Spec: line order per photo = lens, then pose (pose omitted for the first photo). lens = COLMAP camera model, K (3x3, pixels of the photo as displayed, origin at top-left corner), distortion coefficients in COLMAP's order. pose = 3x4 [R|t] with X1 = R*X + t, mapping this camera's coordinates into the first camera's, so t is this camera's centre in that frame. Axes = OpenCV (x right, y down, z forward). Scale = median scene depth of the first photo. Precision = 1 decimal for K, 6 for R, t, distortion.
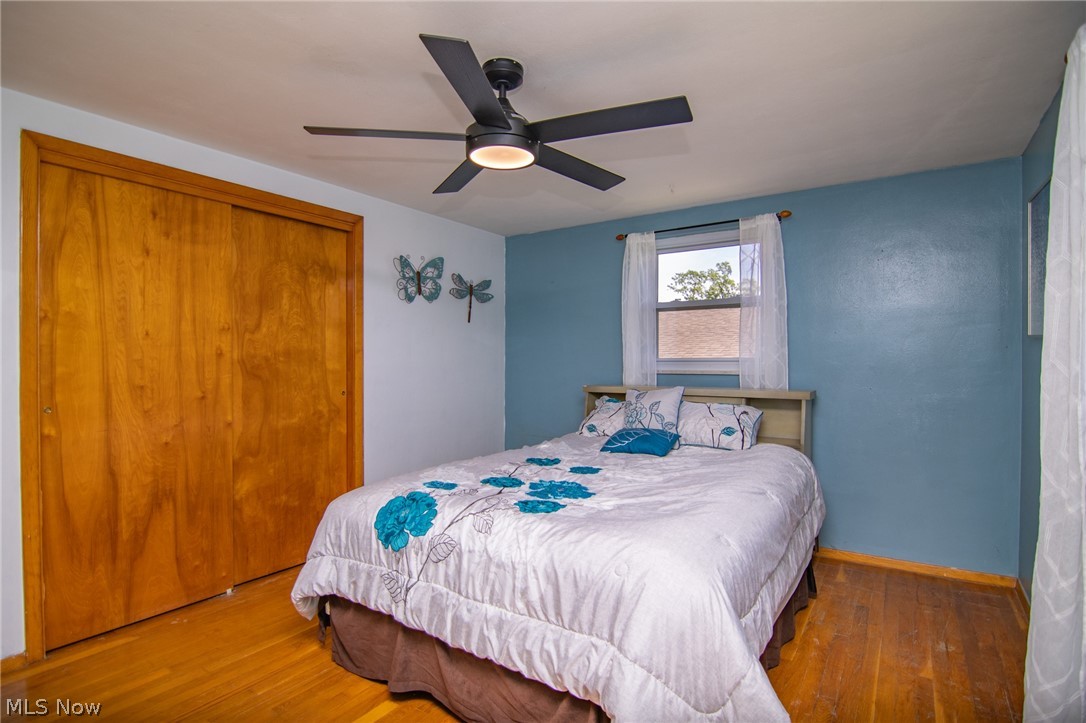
lens RADIAL K [[555.2, 0, 547.2], [0, 555.2, 361.4], [0, 0, 1]] dist [0.000015, -0.002882]
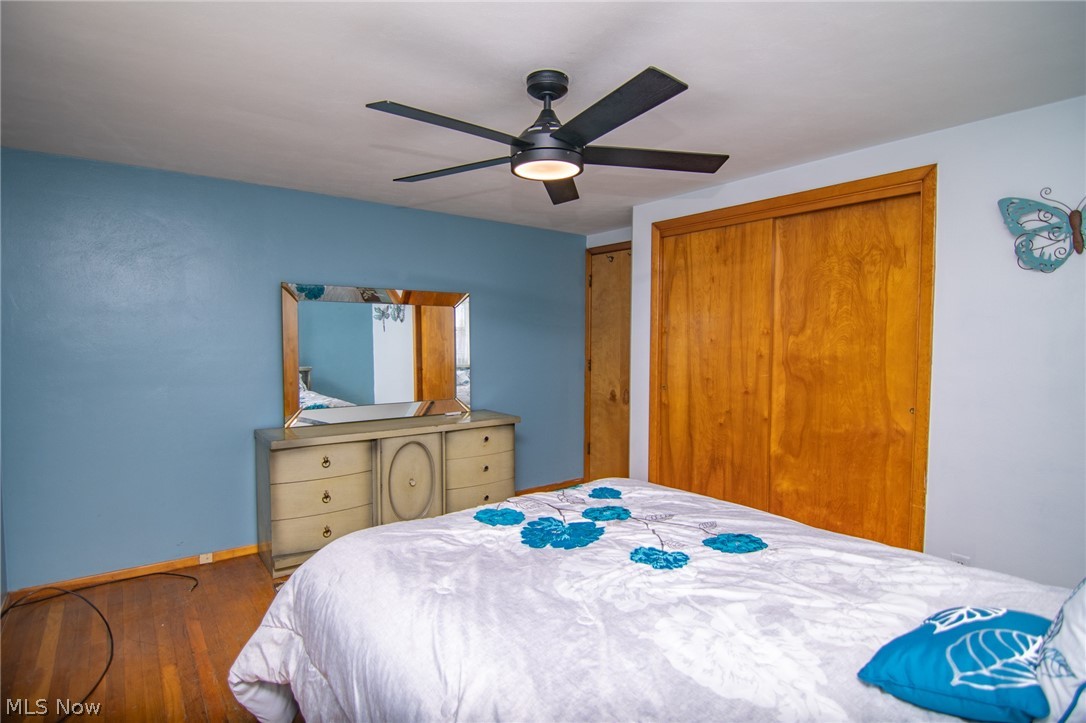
lens RADIAL K [[555.2, 0, 545.8], [0, 555.2, 363.3], [0, 0, 1]] dist [0.000015, -0.002882]
pose [[-0.304570, 0.040215, -0.951641, 0.578274], [-0.008371, 0.998957, 0.044893, -0.042215], [0.952453, 0.021639, -0.303915, 0.870836]]
